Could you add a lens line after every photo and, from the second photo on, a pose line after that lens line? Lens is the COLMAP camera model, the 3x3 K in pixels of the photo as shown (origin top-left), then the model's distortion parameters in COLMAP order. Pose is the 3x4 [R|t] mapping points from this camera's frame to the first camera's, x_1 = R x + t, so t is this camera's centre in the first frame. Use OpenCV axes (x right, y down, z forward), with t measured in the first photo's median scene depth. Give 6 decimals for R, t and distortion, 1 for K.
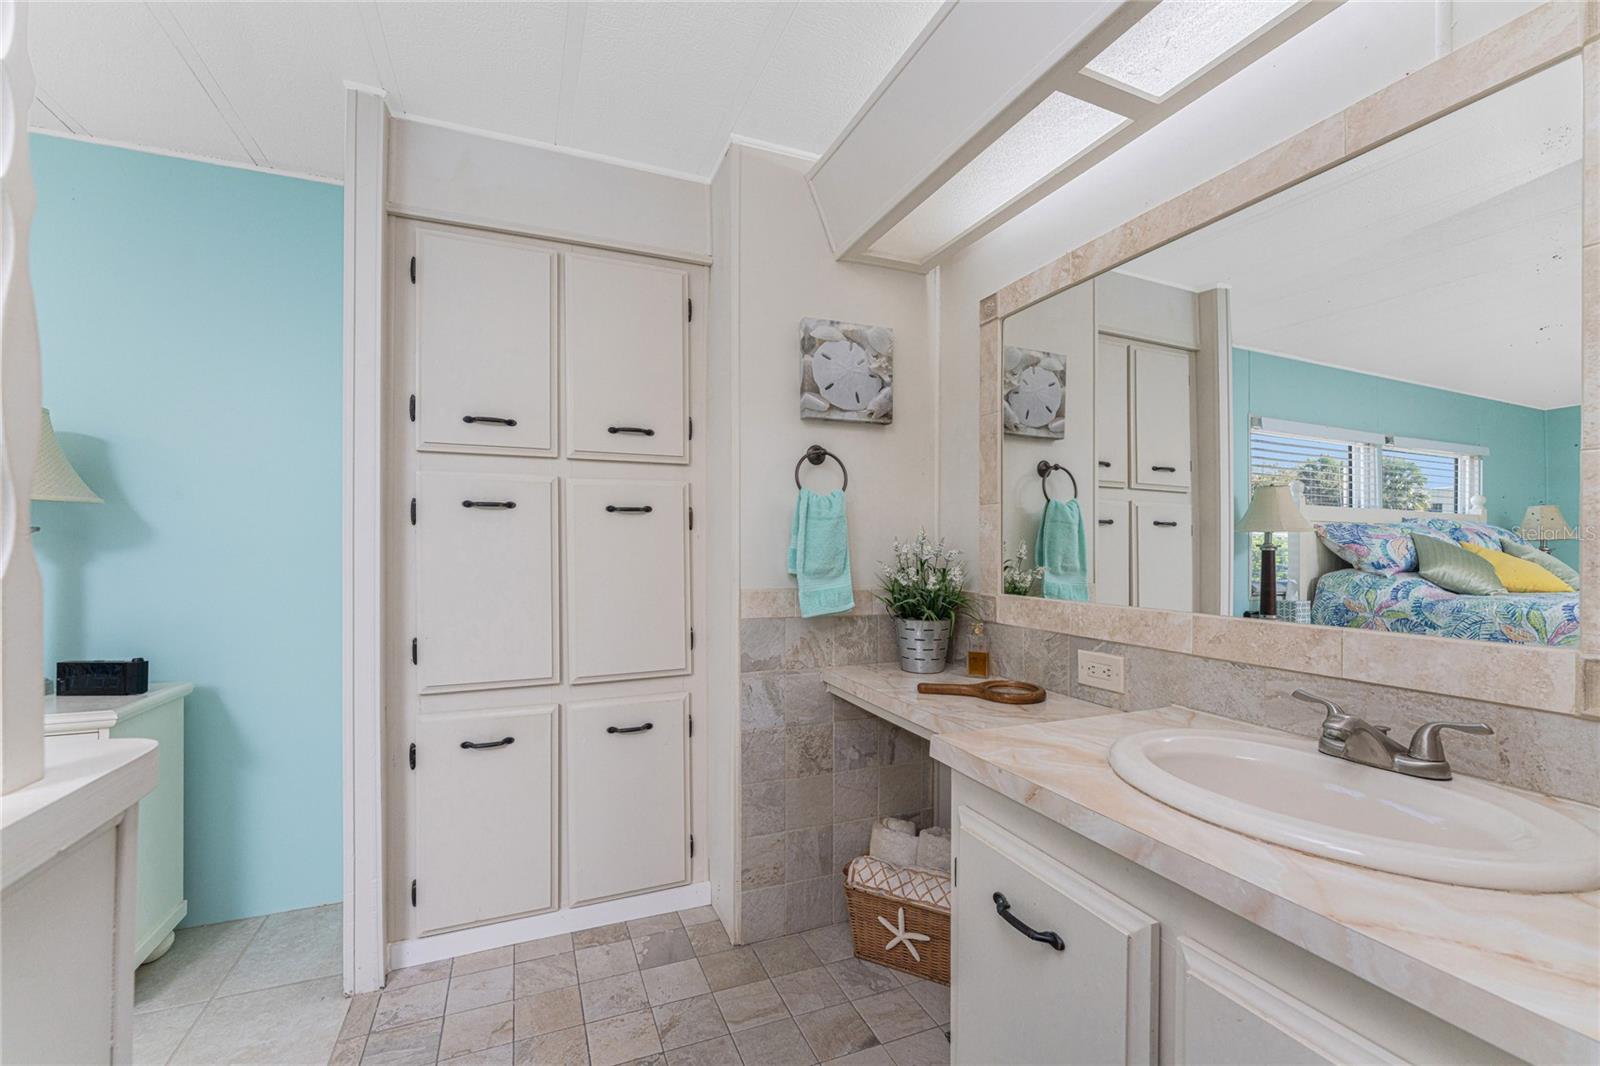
lens RADIAL K [[661.4, 0, 799.2], [0, 661.4, 544.7], [0, 0, 1]] dist [0.001703, -0.000086]
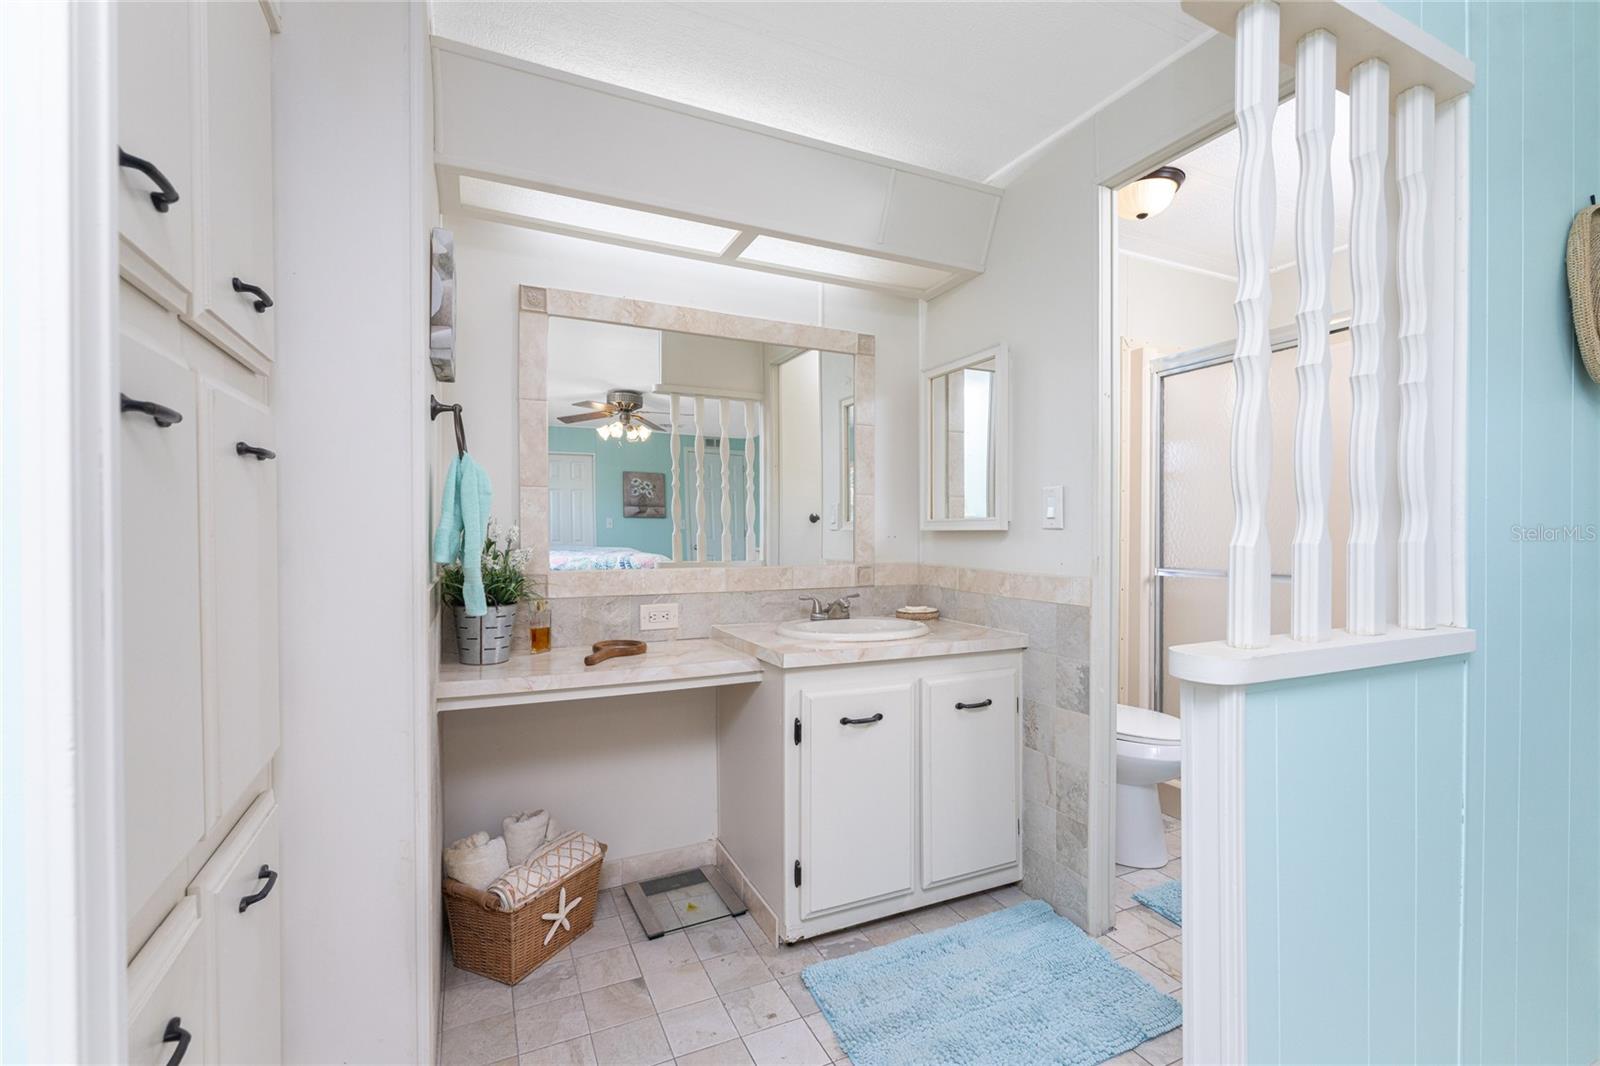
lens RADIAL K [[695.4, 0, 799.6], [0, 695.4, 531.8], [0, 0, 1]] dist [0.000687, 0.000012]
pose [[-0.046933, -0.008178, 0.998865, -0.998233], [-0.006851, 0.999946, 0.007864, -0.001740], [-0.998875, -0.006474, -0.046986, 0.760707]]
